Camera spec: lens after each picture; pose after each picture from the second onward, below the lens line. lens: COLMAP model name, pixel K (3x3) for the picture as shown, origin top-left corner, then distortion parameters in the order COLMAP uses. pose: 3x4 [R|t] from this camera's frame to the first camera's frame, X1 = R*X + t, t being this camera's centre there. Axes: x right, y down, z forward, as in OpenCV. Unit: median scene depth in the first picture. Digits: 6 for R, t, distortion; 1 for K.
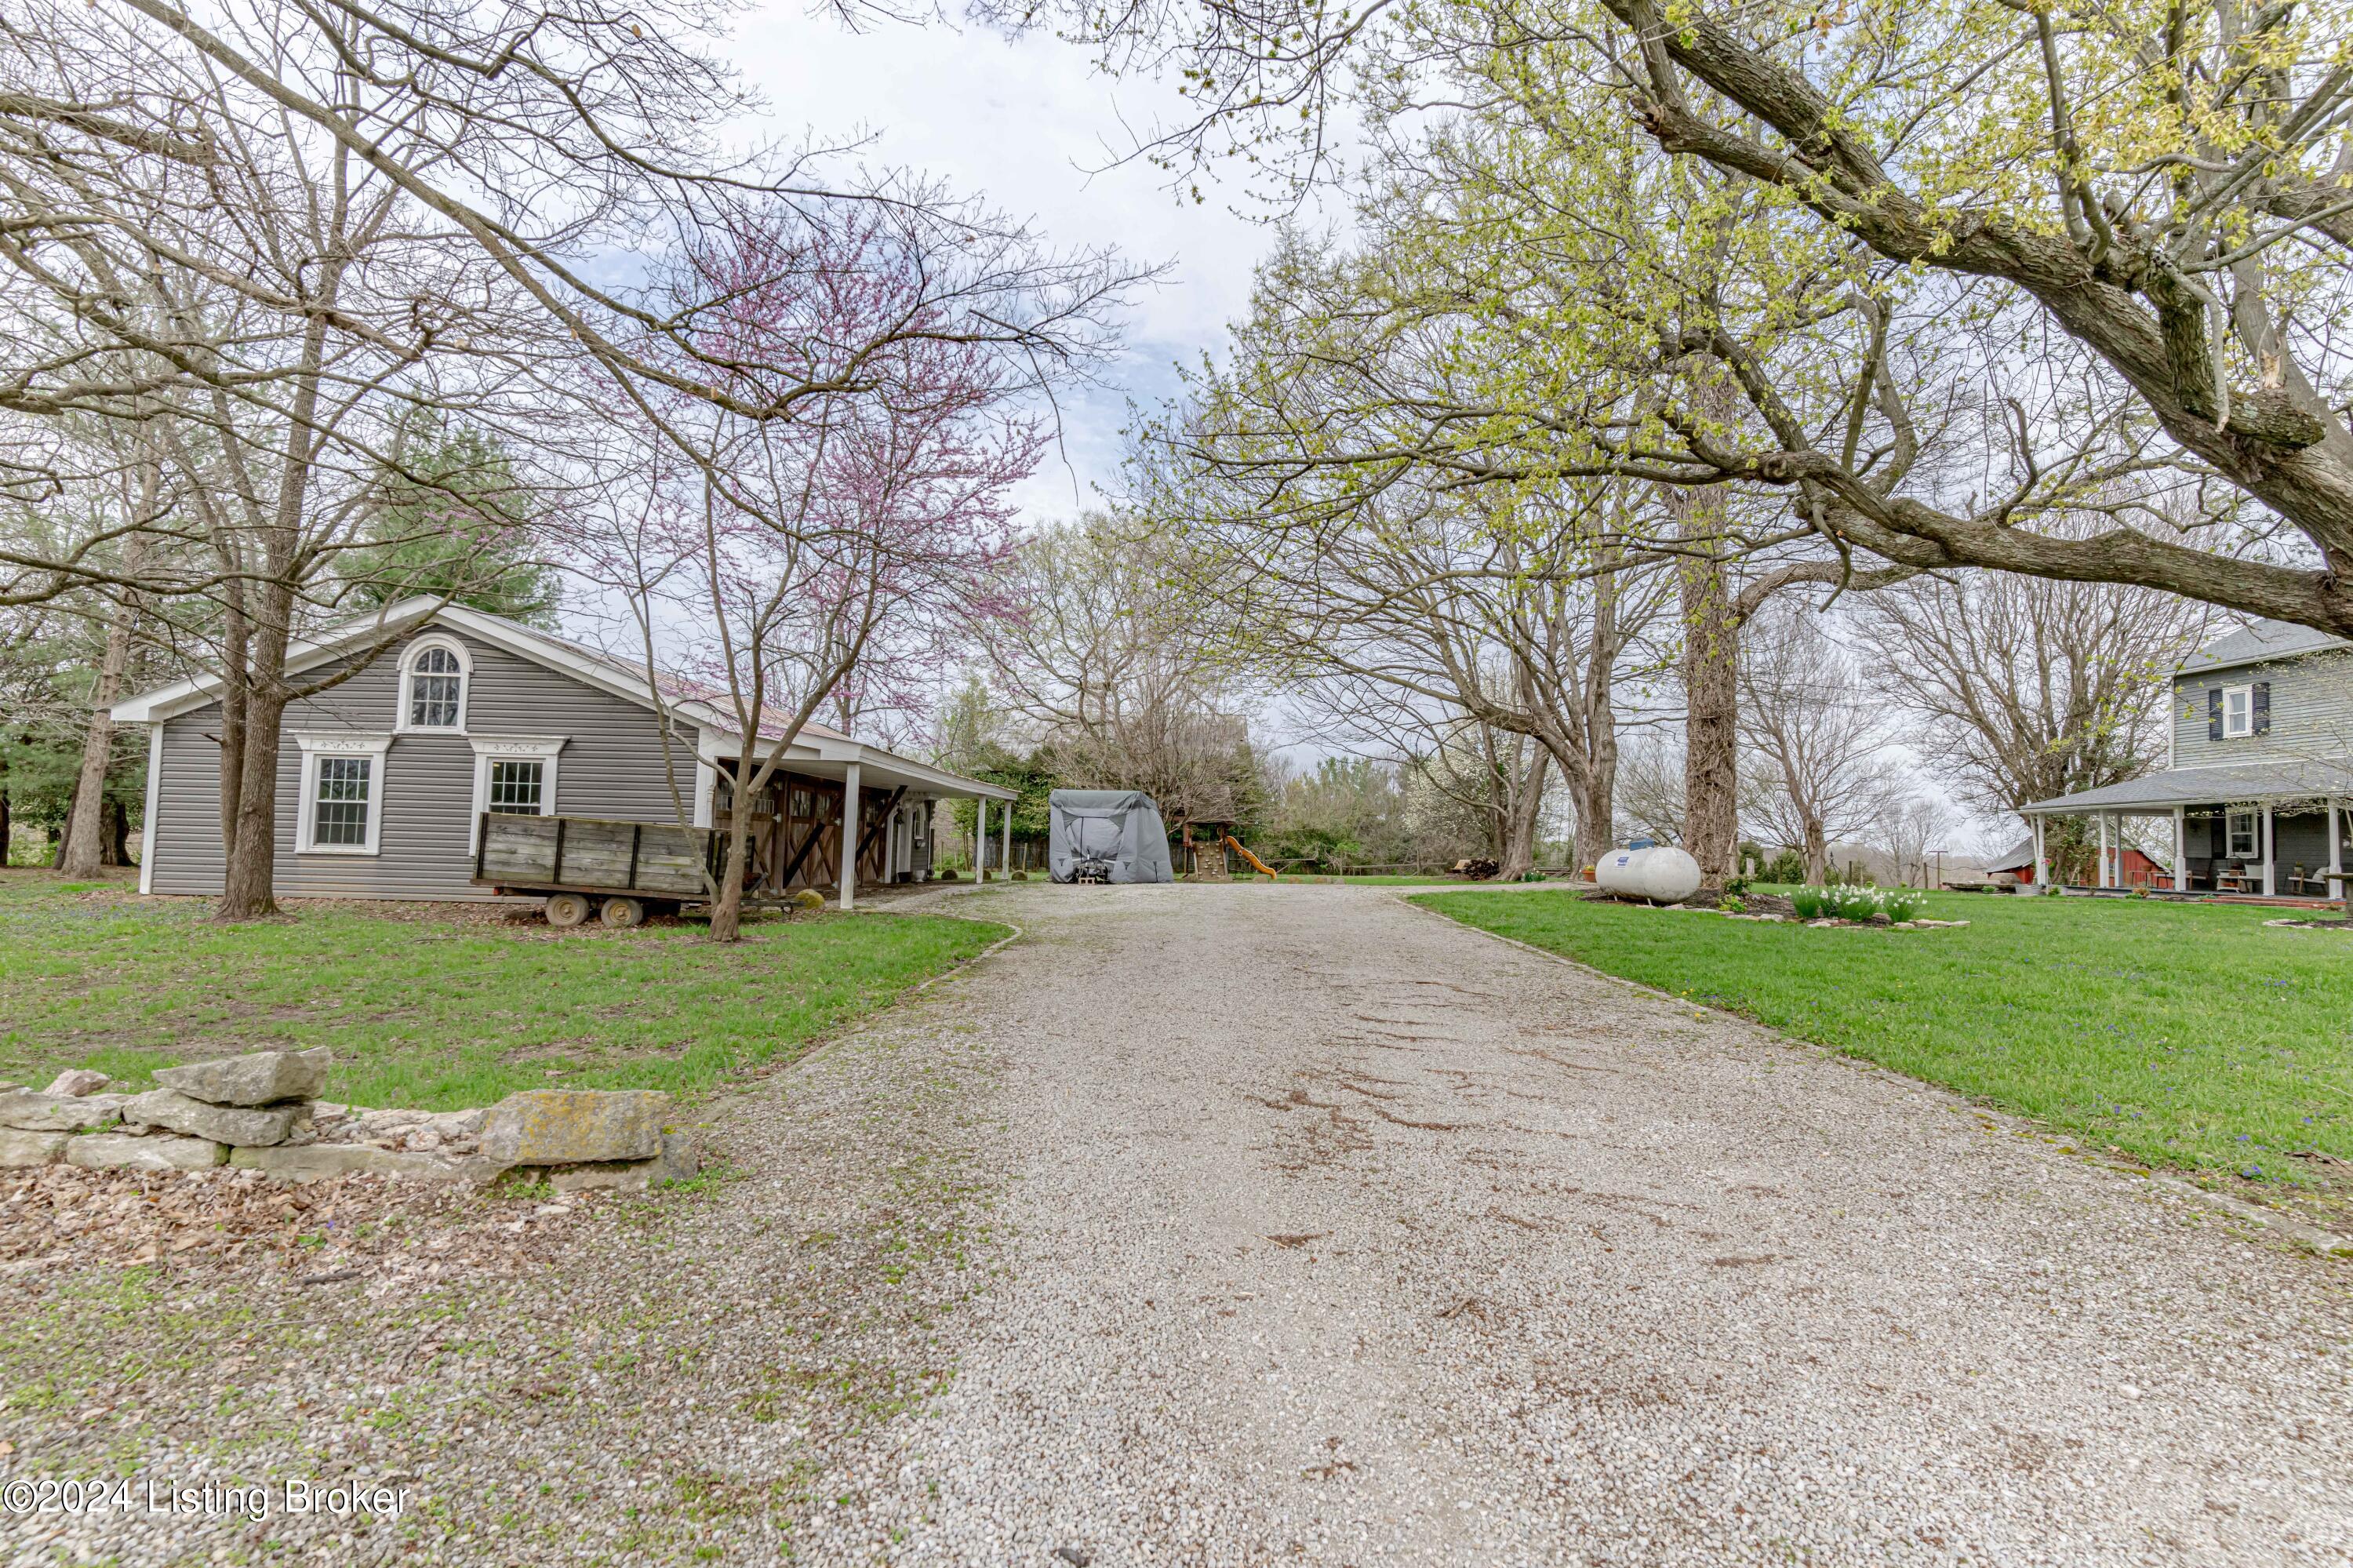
lens RADIAL K [[1131.6, 0, 1167.3], [0, 1131.6, 782.2], [0, 0, 1]] dist [0.005659, 0.000788]
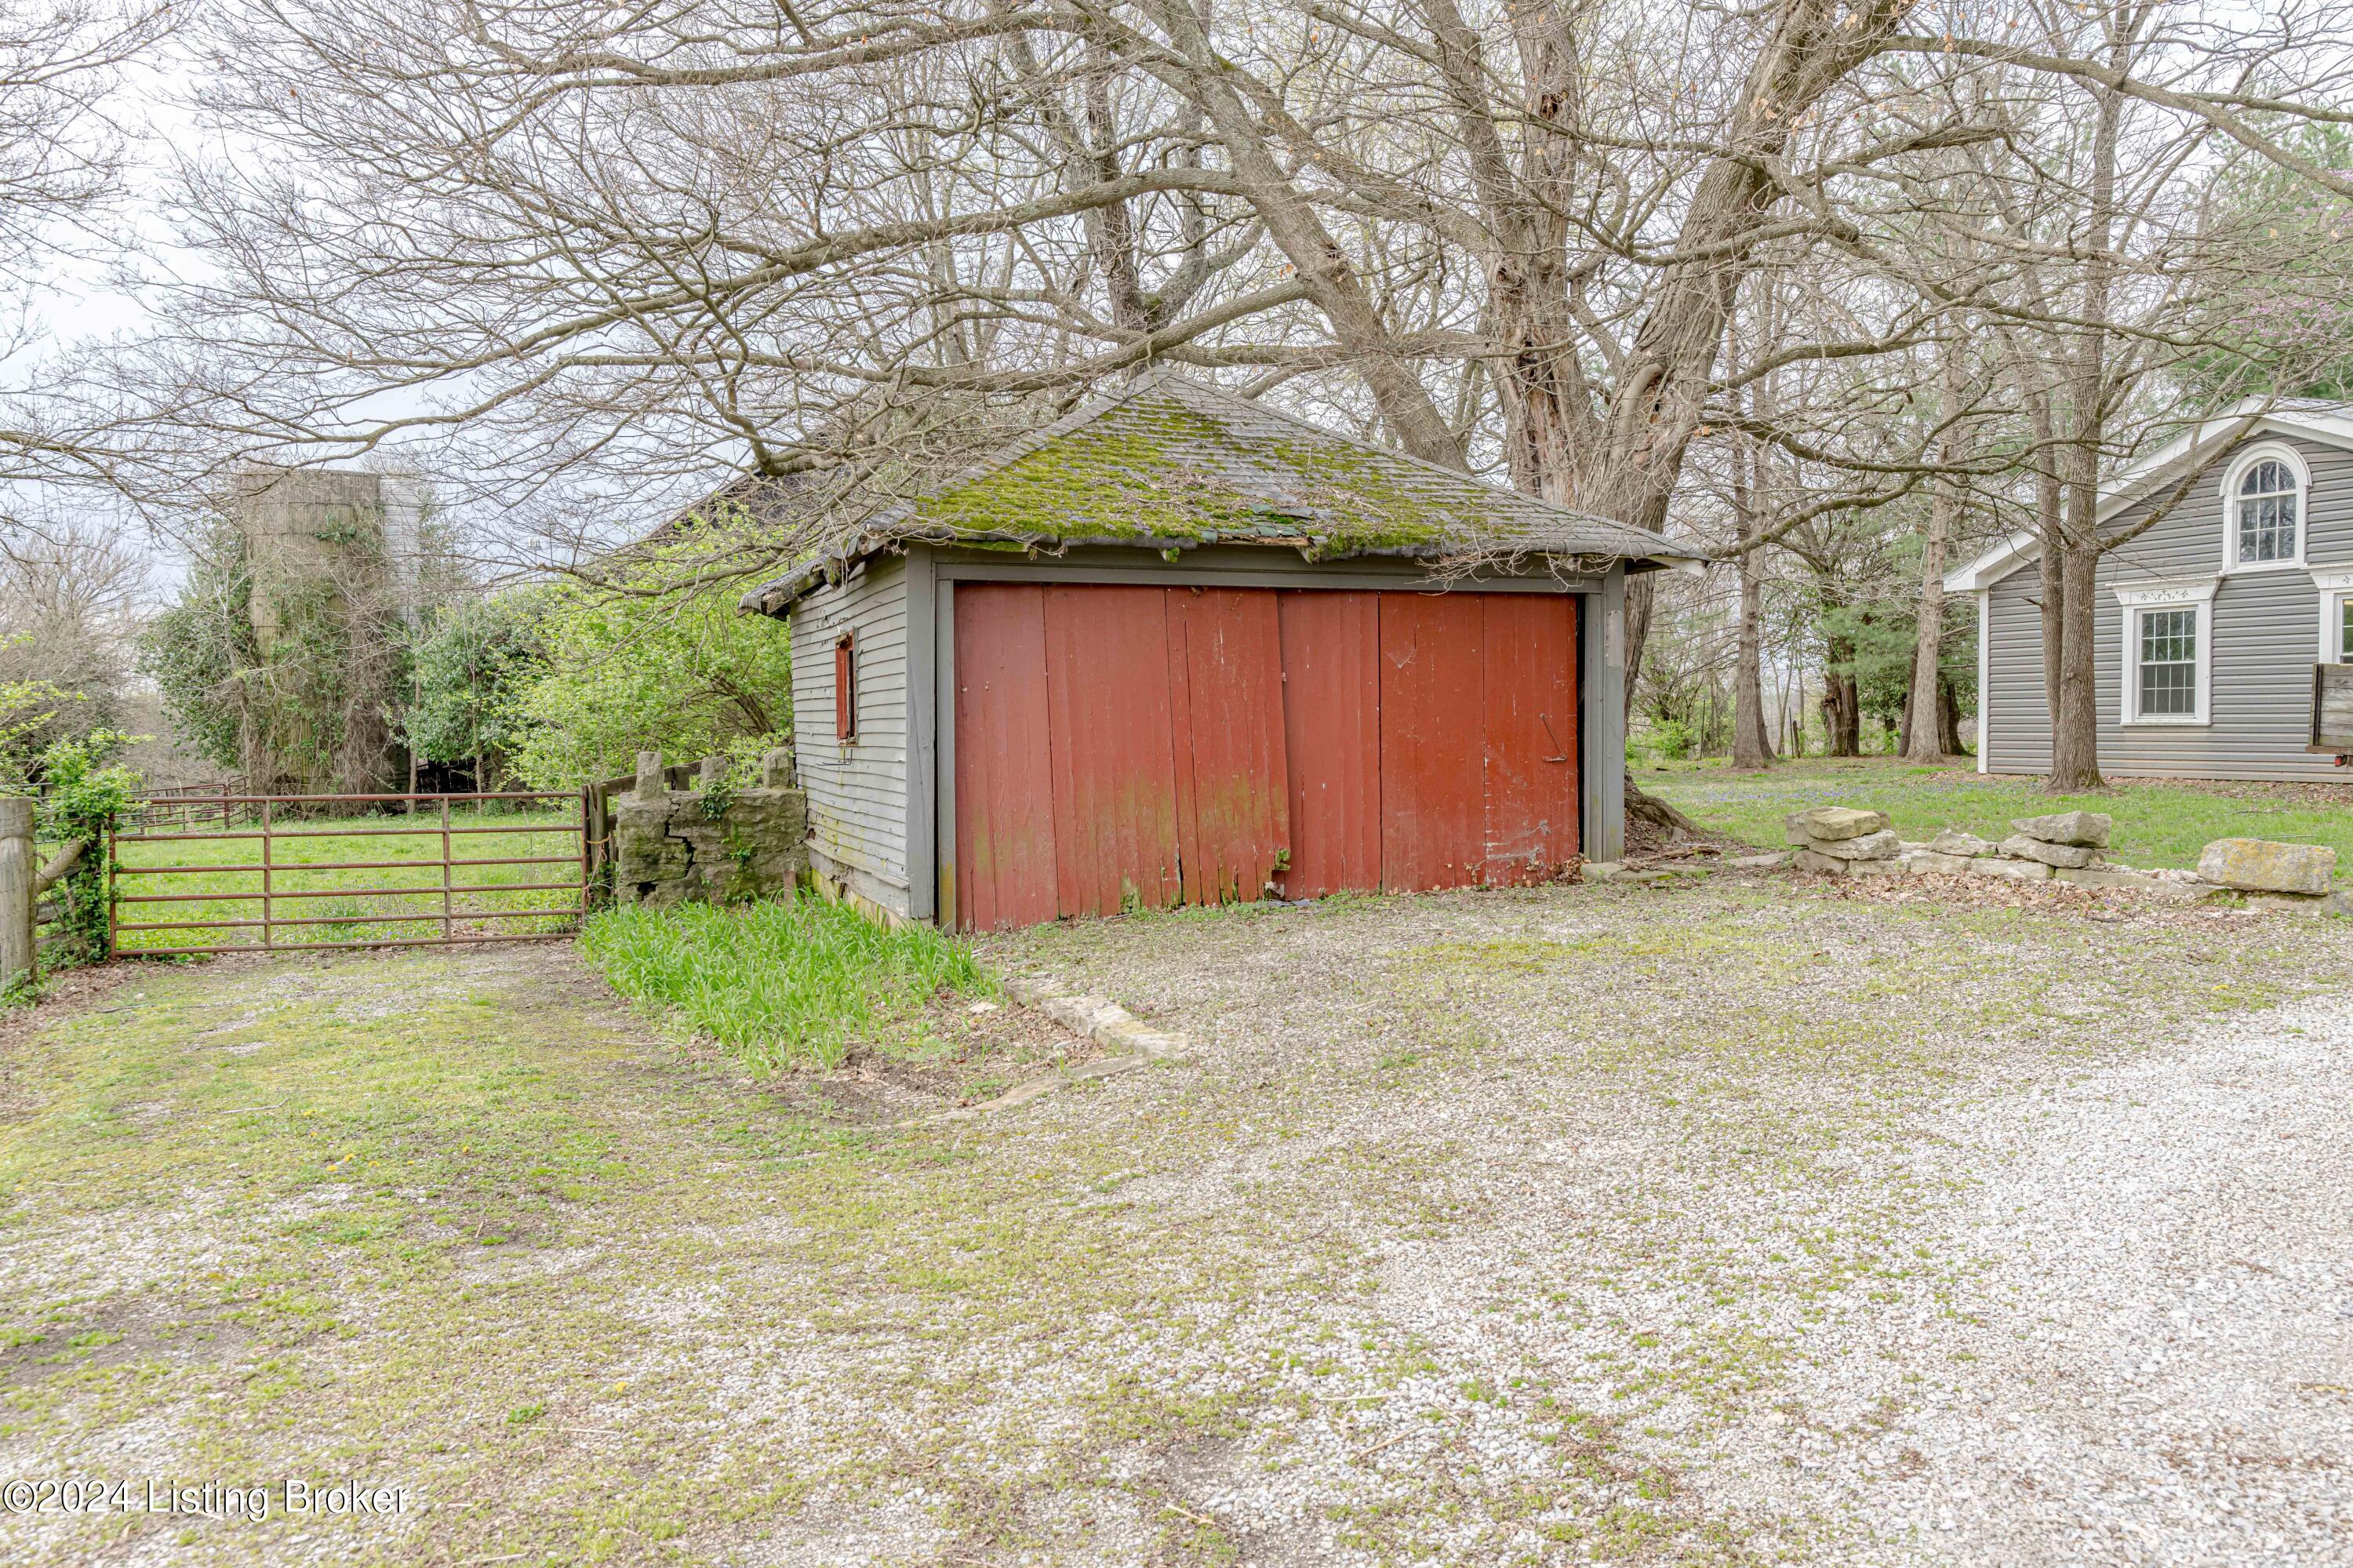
lens RADIAL K [[1878.0, 0, 1171.6], [0, 1878.0, 792.2], [0, 0, 1]] dist [-0.001285, 0.008062]
pose [[0.424023, 0.003439, -0.905645, 0.218820], [0.072597, 0.996646, 0.037774, 0.006567], [0.902737, -0.081765, 0.422351, -0.257918]]
